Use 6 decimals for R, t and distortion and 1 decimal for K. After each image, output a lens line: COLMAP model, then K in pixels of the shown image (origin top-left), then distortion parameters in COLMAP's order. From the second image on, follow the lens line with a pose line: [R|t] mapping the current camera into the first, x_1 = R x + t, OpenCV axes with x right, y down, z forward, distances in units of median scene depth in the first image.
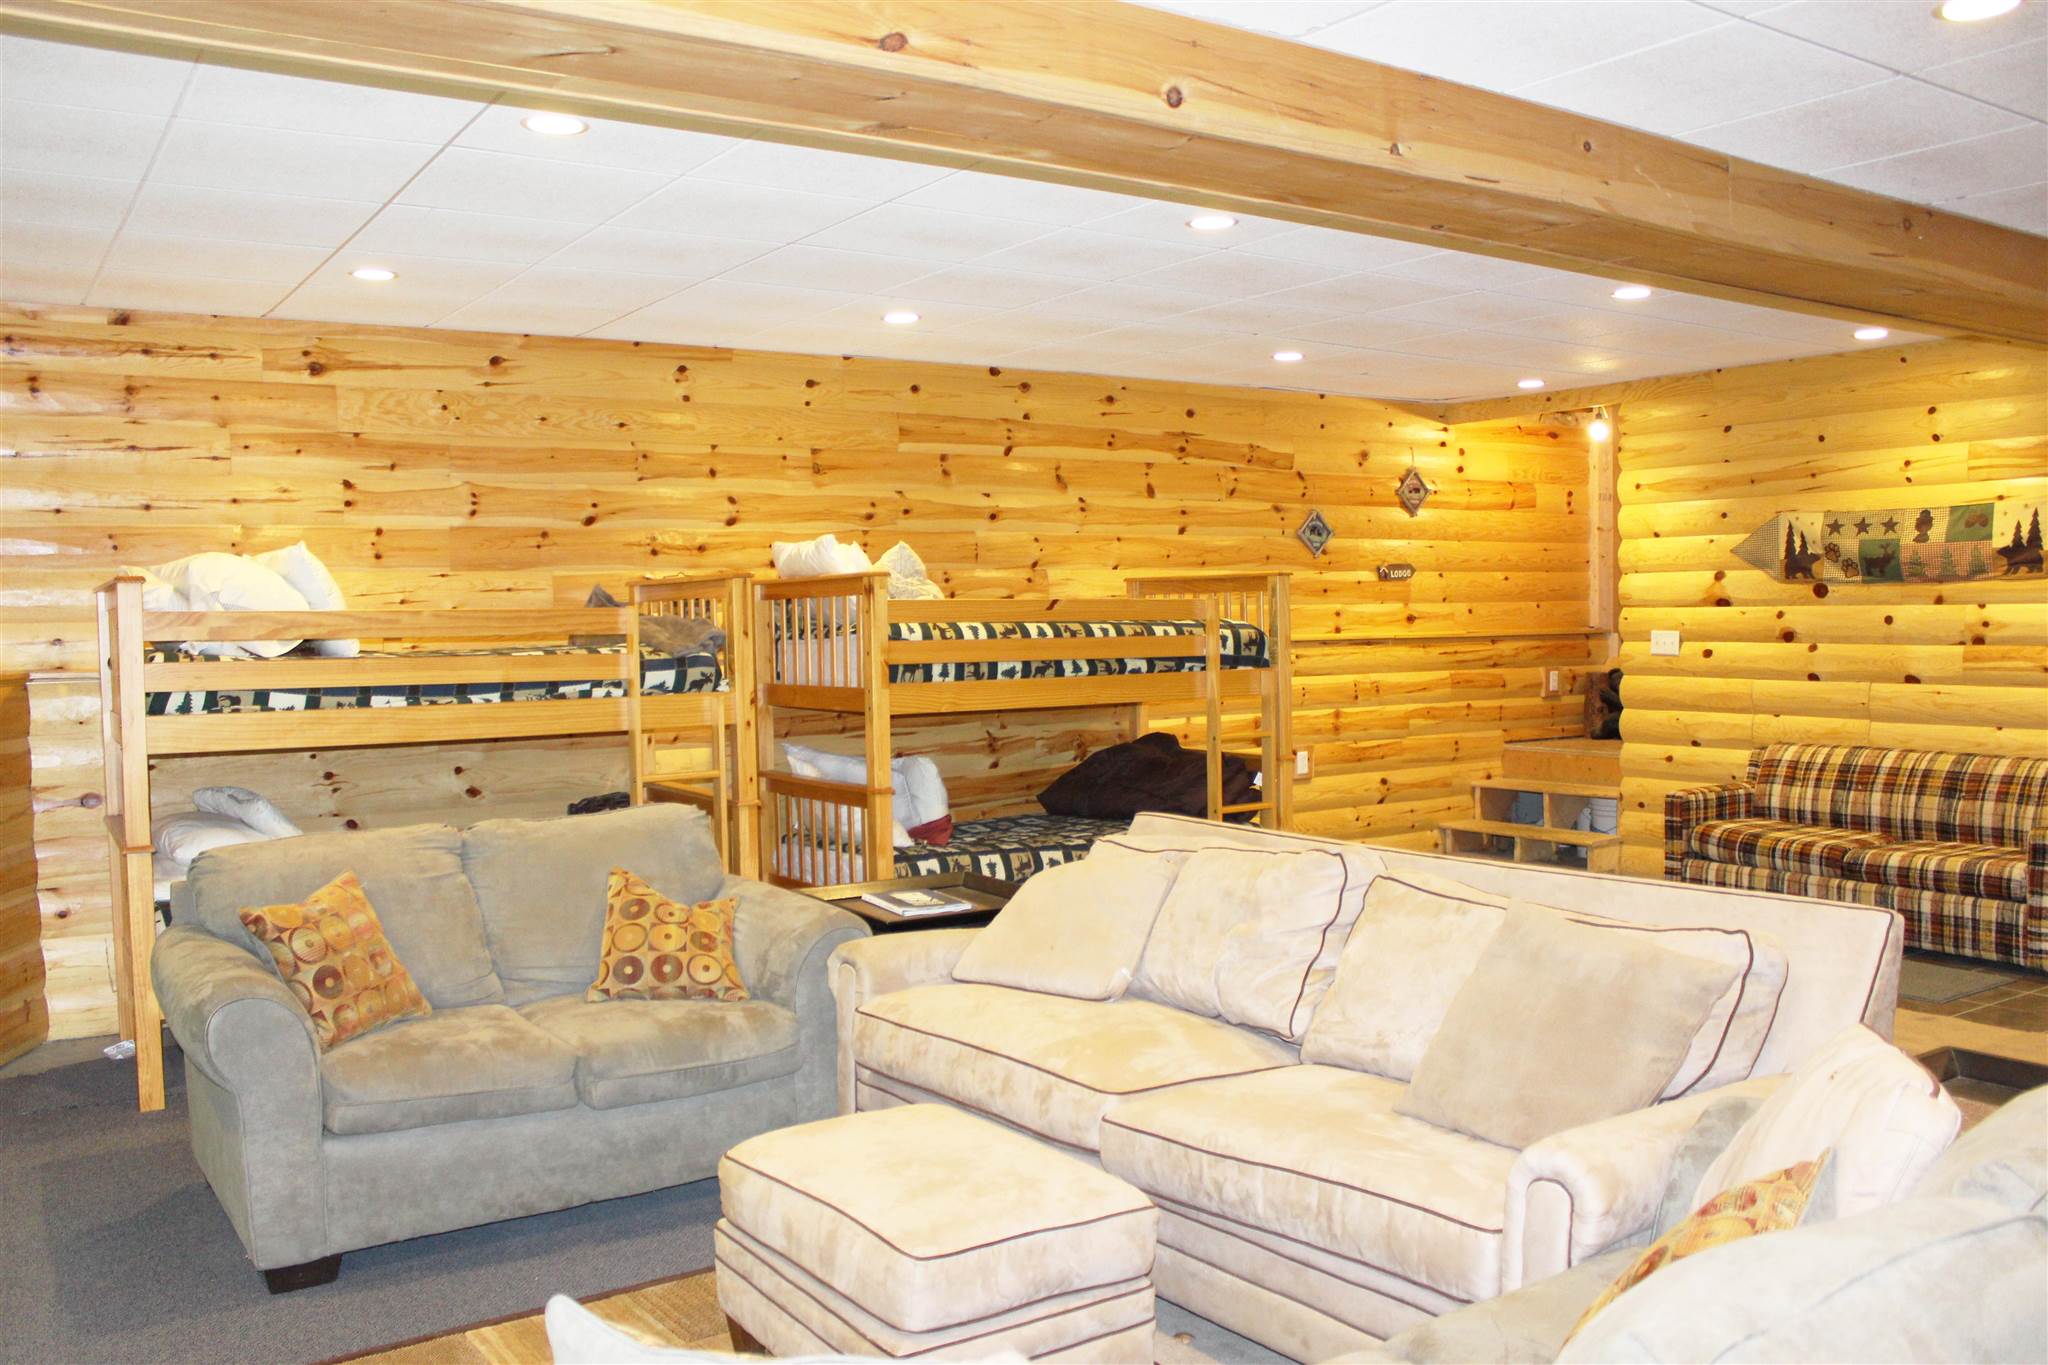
lens RADIAL K [[1673.9, 0, 1024.0], [0, 1673.9, 682.5], [0, 0, 1]] dist [-0.076570, -0.000421]
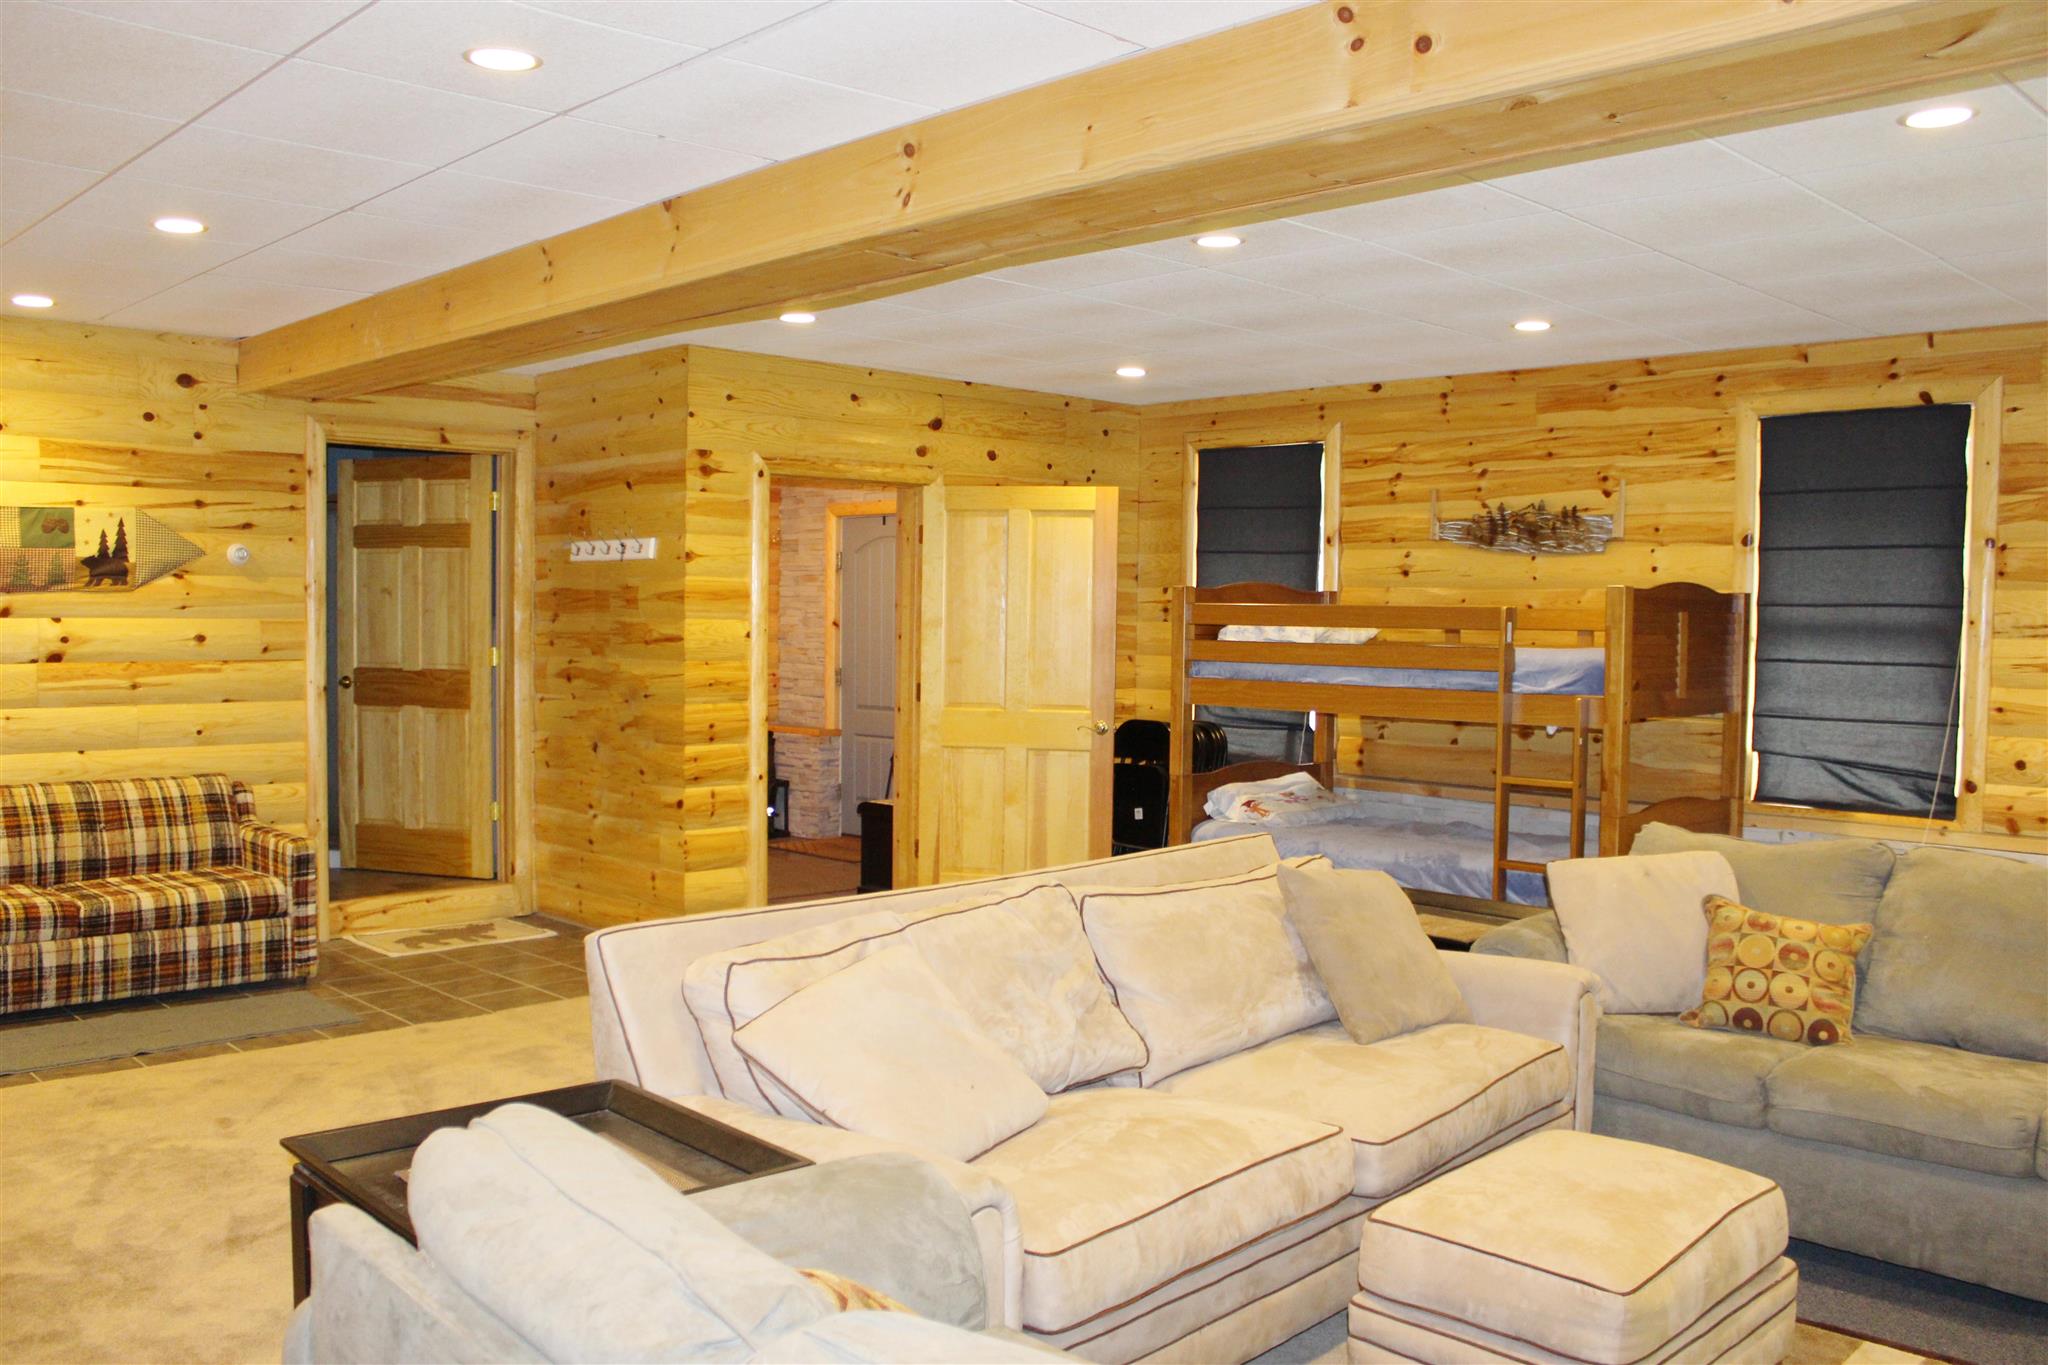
lens RADIAL K [[1673.9, 0, 1024.0], [0, 1673.9, 682.5], [0, 0, 1]] dist [-0.076570, -0.000421]
pose [[-0.195066, -0.026440, 0.980434, -0.430448], [0.033378, 0.998879, 0.033578, -0.025709], [-0.980222, 0.039275, -0.193965, 0.679999]]
